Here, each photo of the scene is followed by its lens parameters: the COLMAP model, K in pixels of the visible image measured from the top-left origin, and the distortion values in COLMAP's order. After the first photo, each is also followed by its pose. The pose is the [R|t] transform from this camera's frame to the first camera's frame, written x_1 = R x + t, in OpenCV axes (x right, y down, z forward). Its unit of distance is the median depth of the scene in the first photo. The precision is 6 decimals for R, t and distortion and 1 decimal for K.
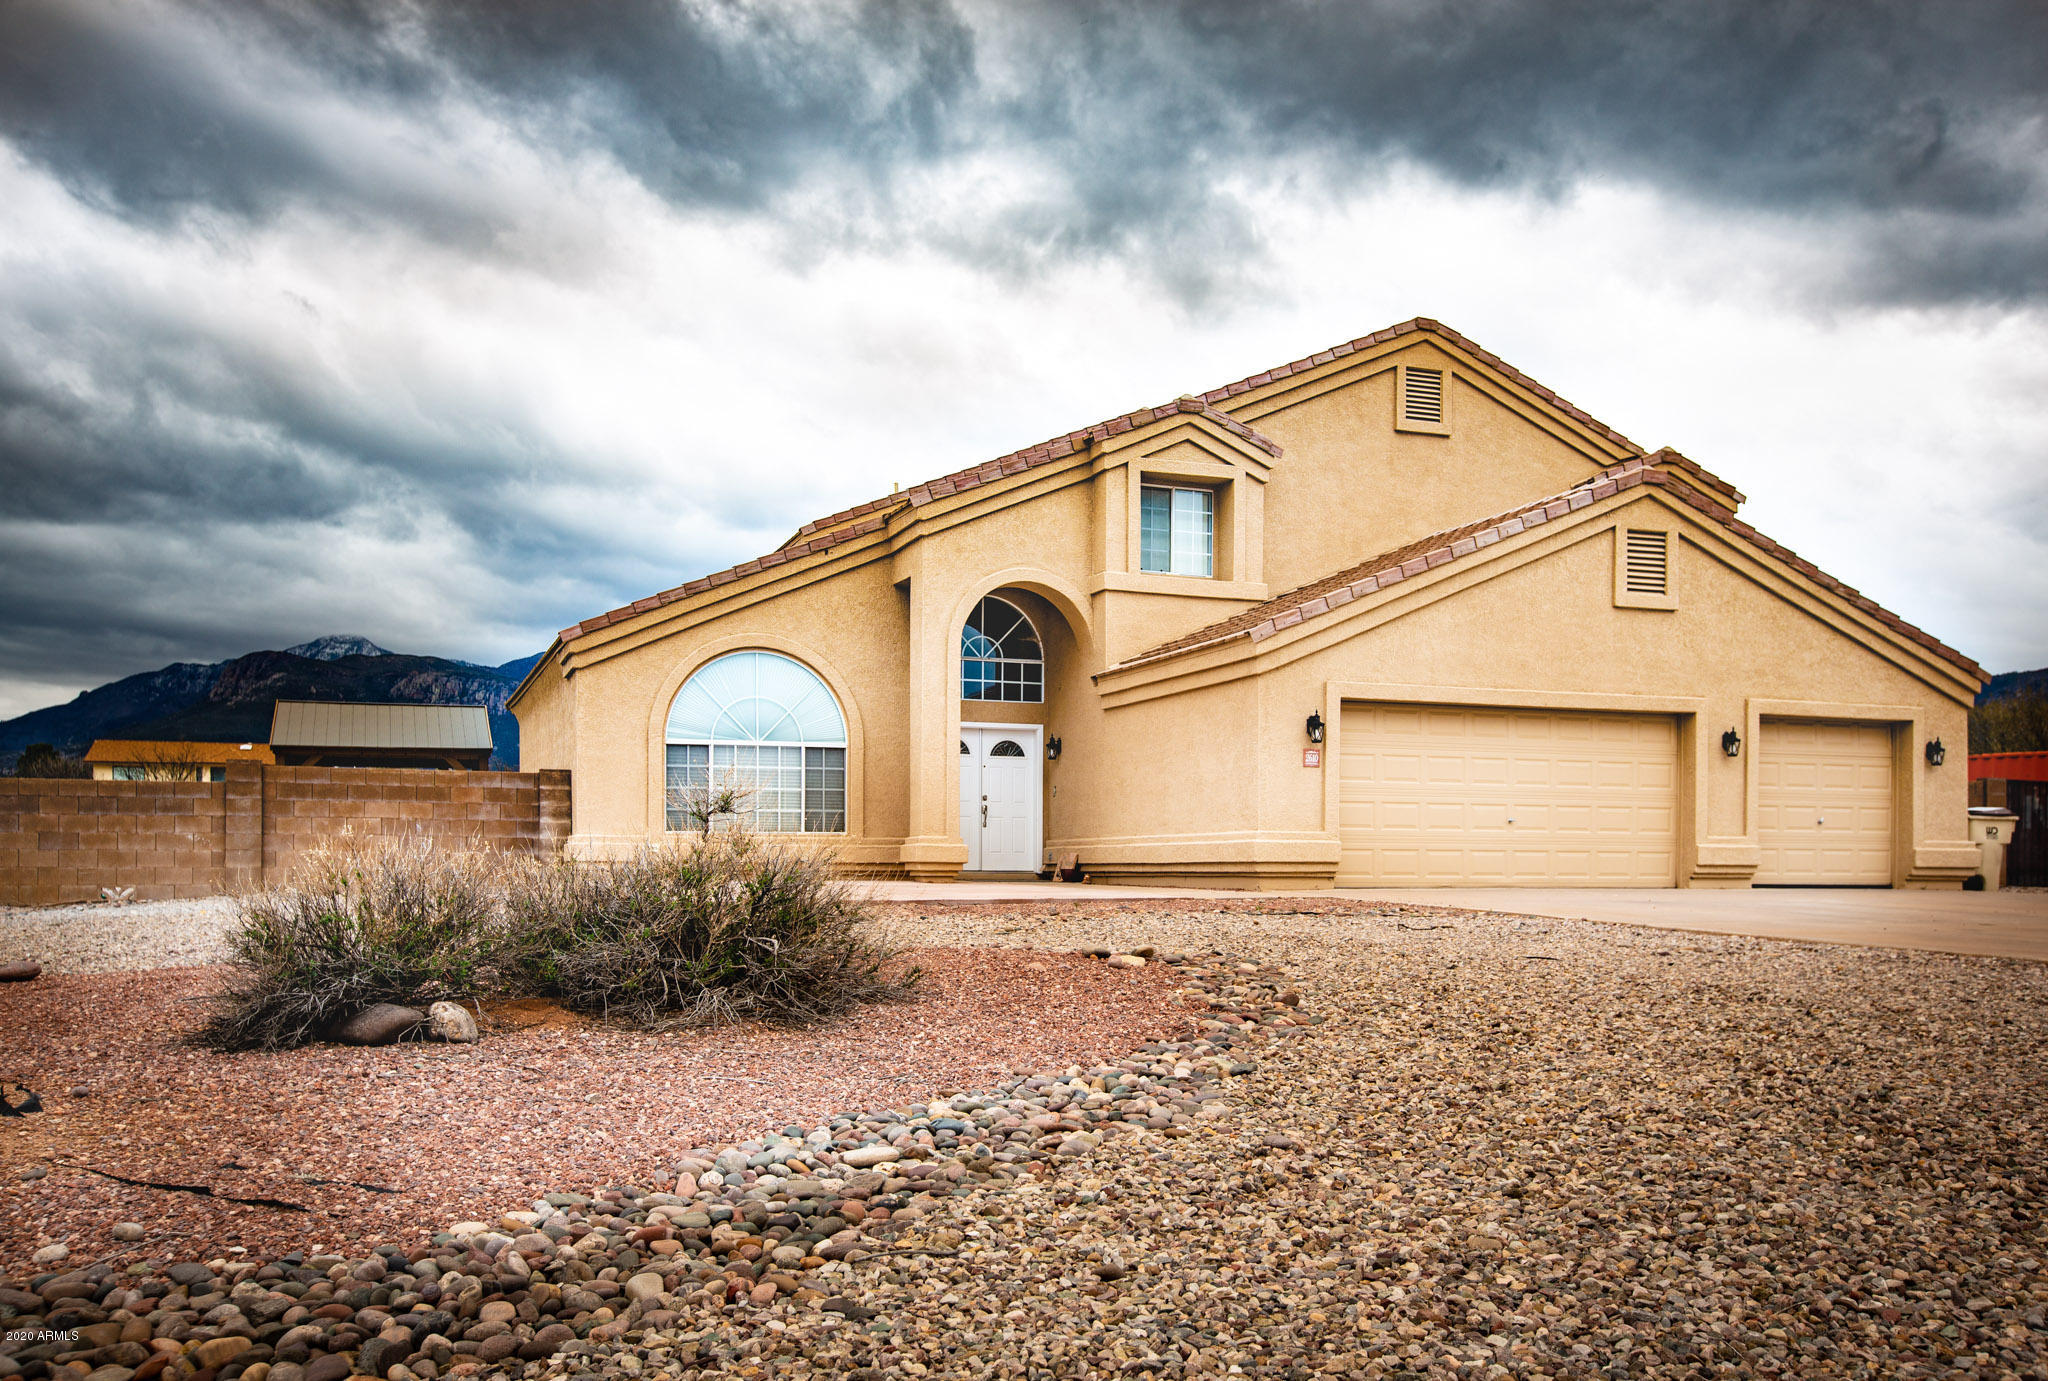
lens RADIAL K [[1727.4, 0, 1030.2], [0, 1727.4, 869.5], [0, 0, 1]] dist [-0.004918, 0.002028]
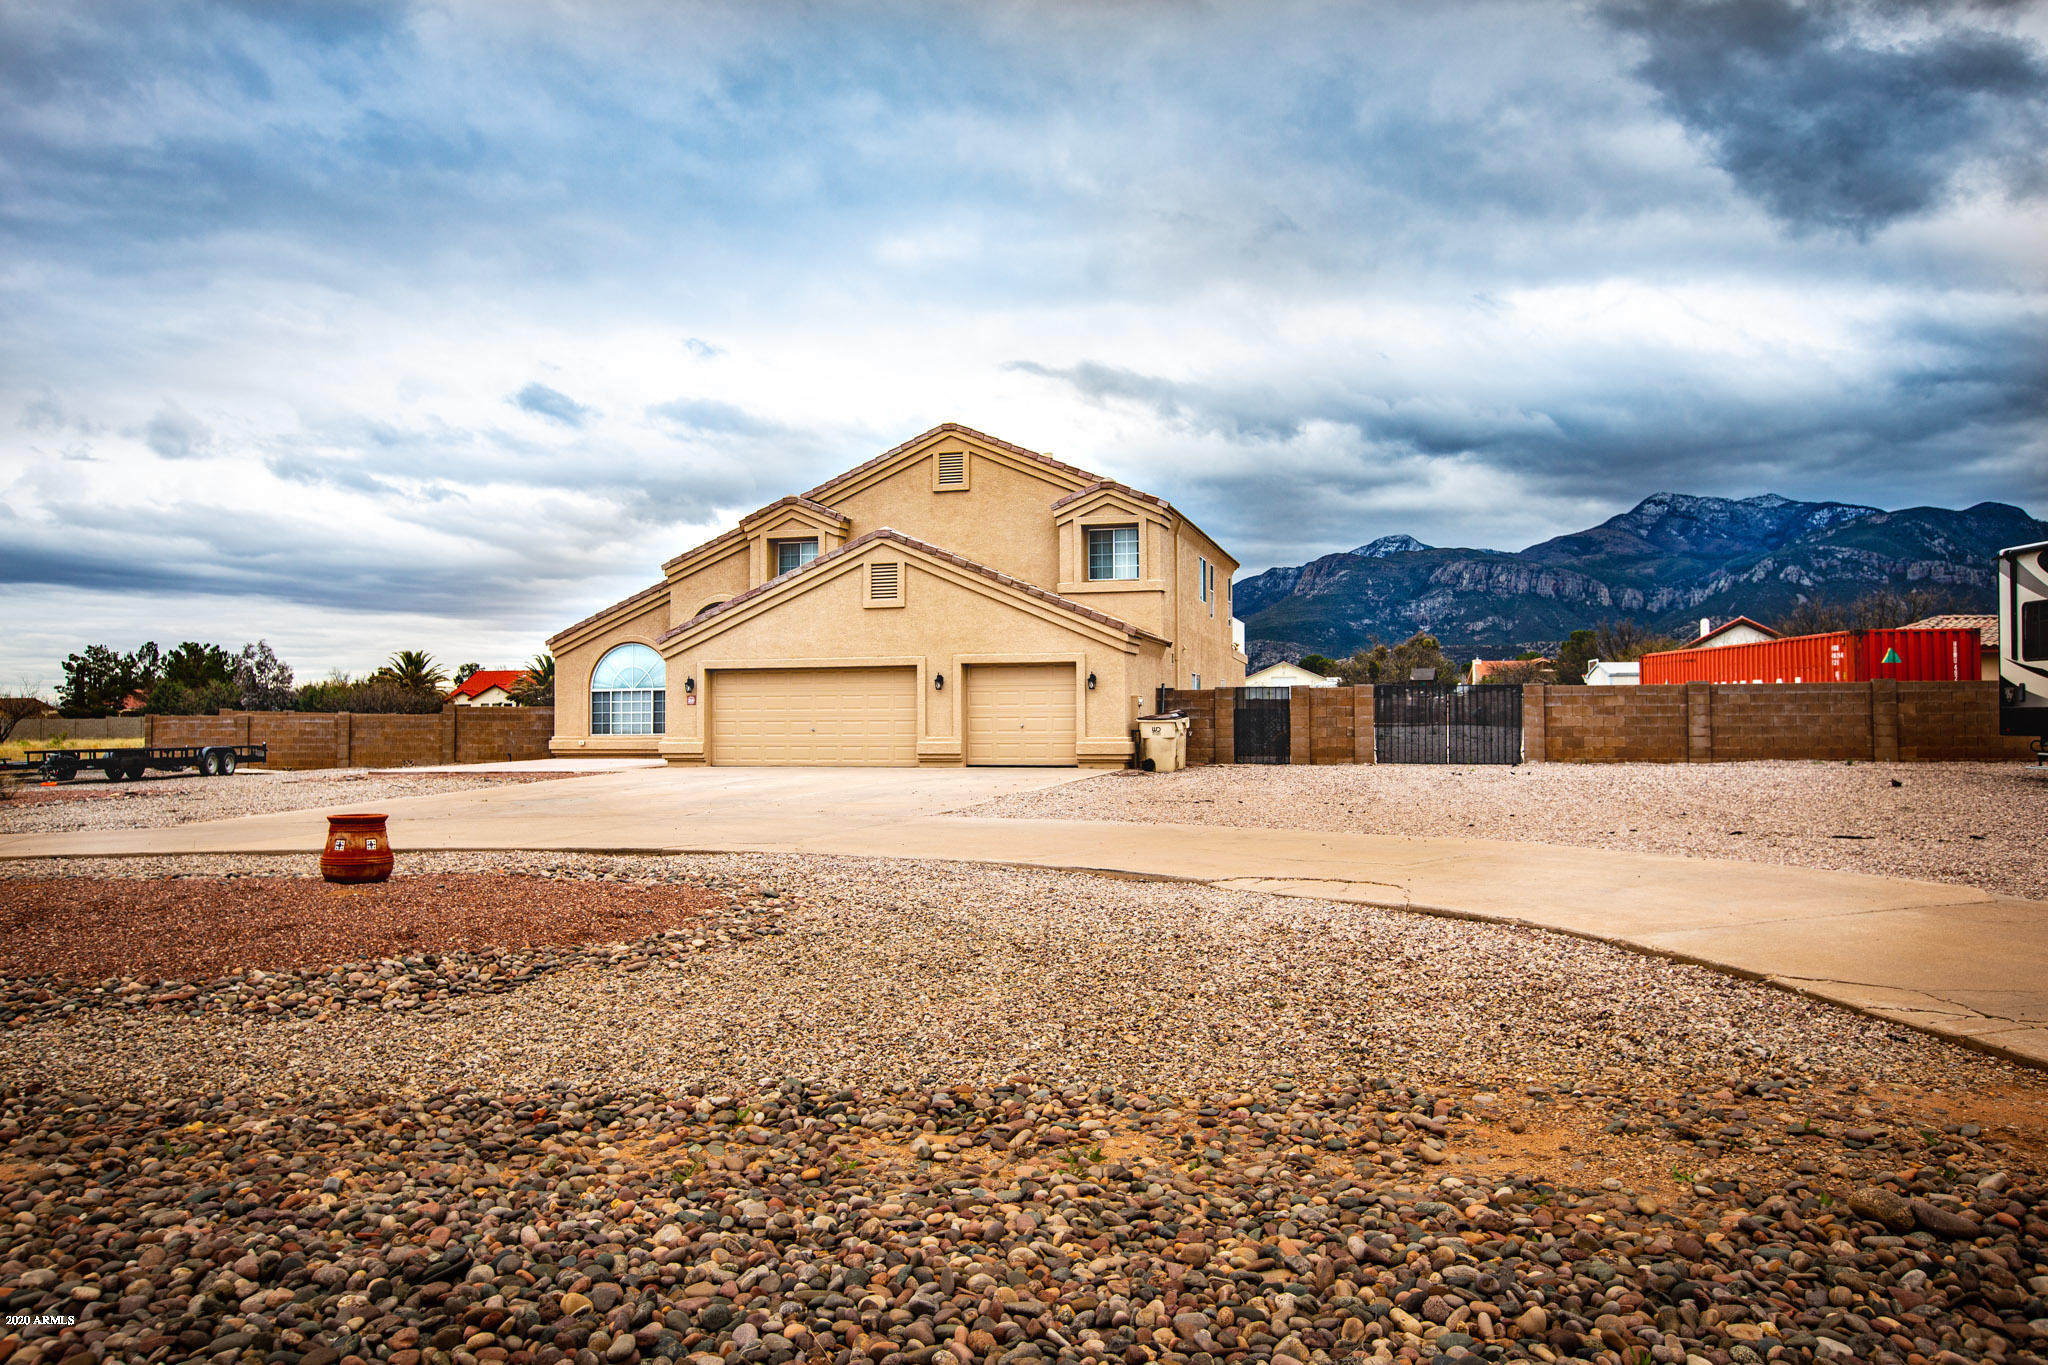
lens RADIAL K [[1430.1, 0, 1024.0], [0, 1430.1, 682.5], [0, 0, 1]] dist [-0.042598, 0.002588]
pose [[0.817720, -0.025724, -0.575041, 1.192610], [0.008999, 0.999450, -0.031913, -0.024996], [0.575545, 0.020921, 0.817502, -0.095688]]
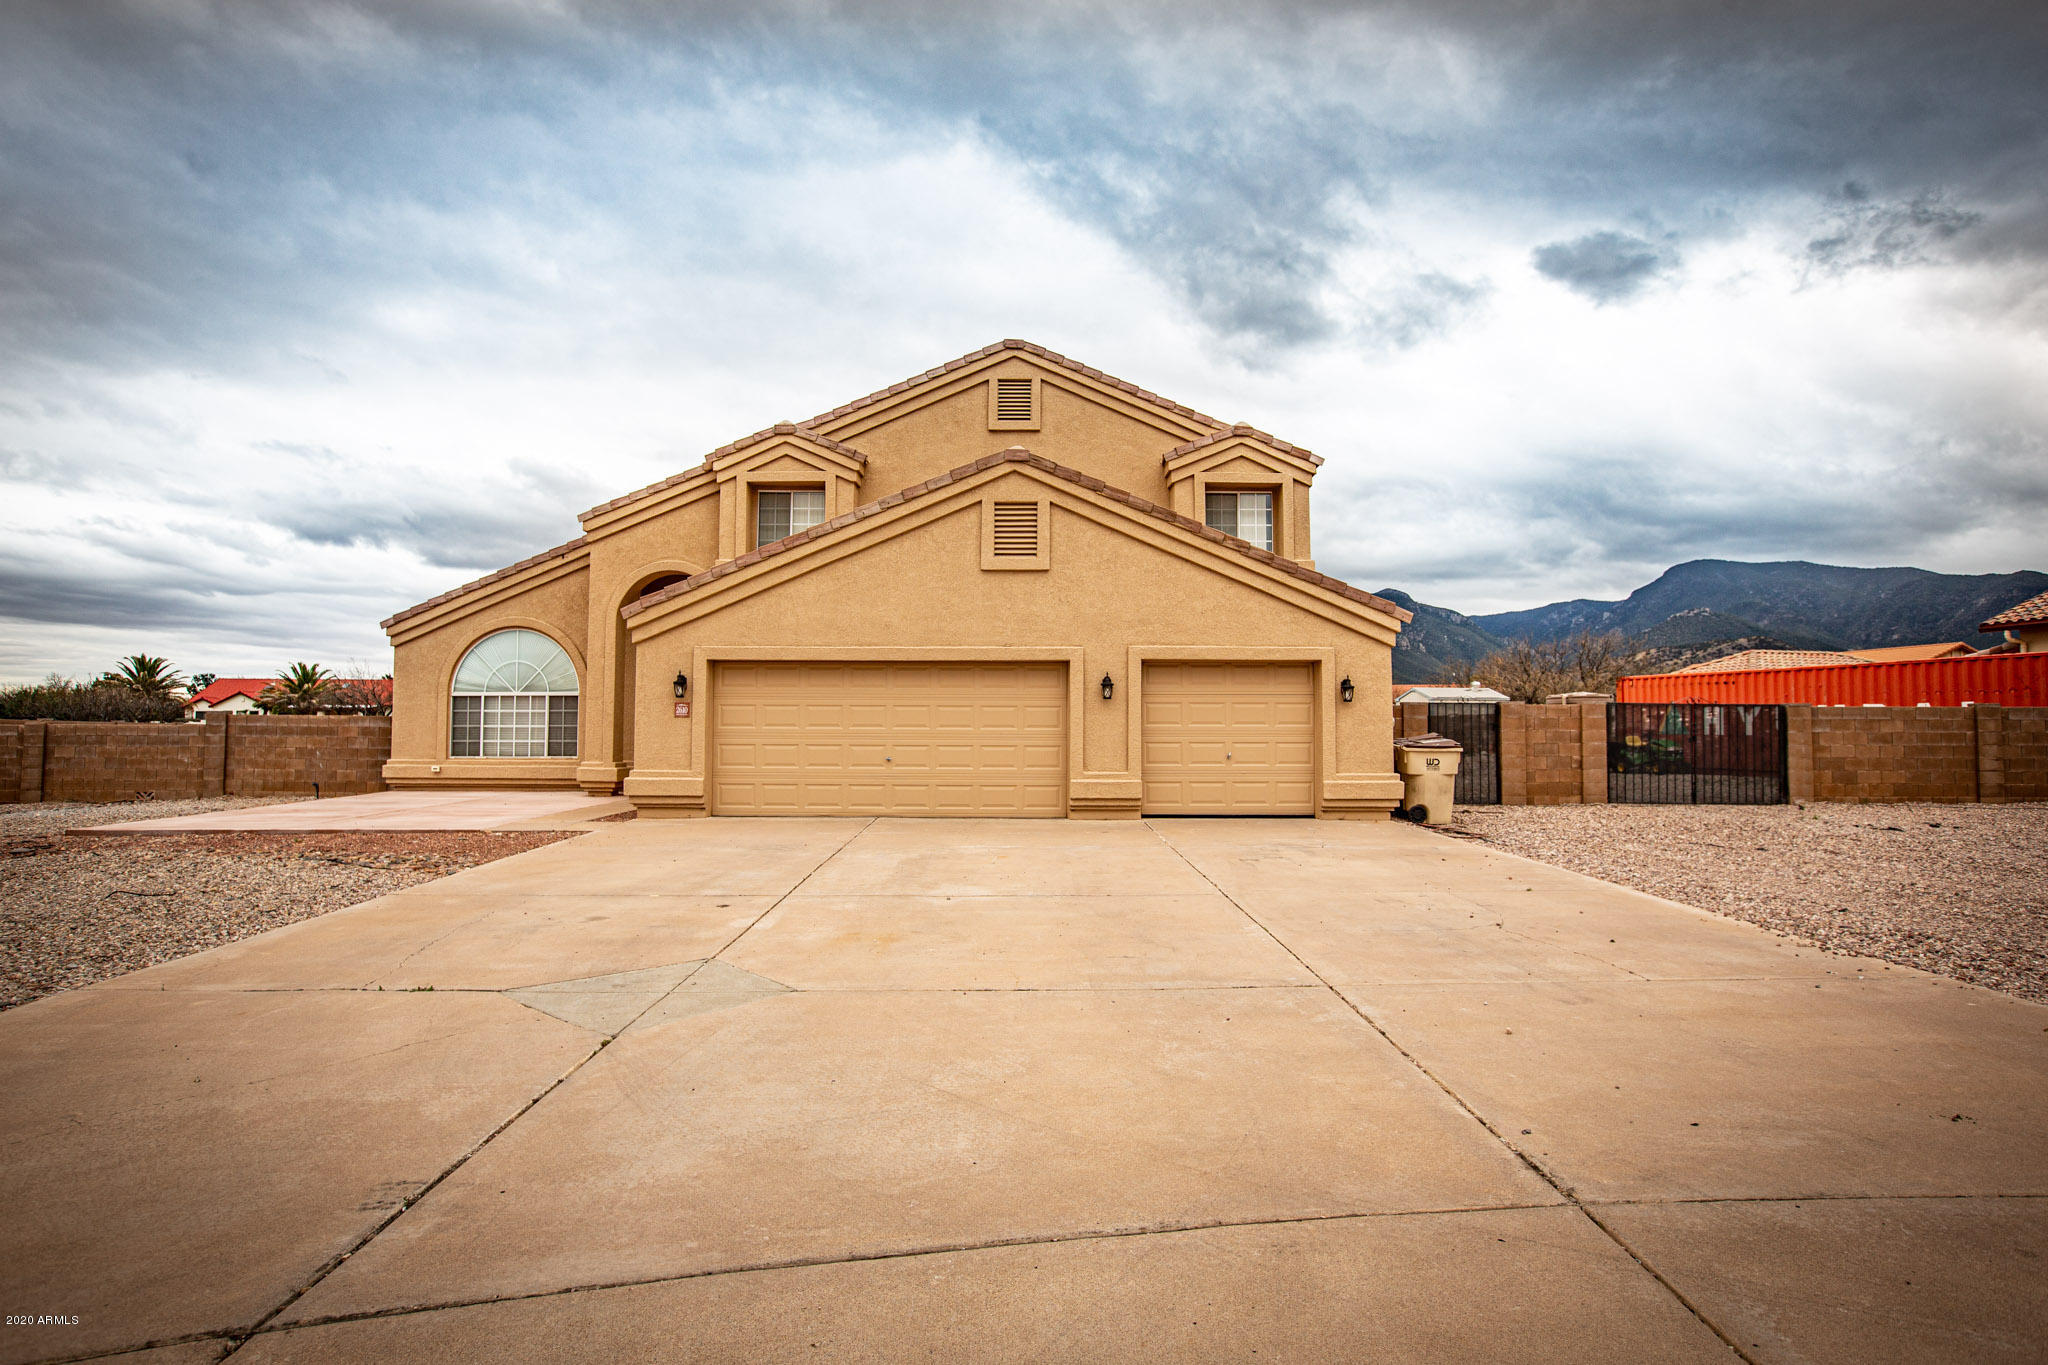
lens RADIAL K [[1132.4, 0, 1024.0], [0, 1132.4, 682.5], [0, 0, 1]] dist [-0.058118, 0.035255]
pose [[0.940484, -0.017419, -0.339391, 0.558735], [0.001009, 0.998824, -0.048466, -0.038151], [0.339836, 0.045239, 0.939396, 0.282131]]
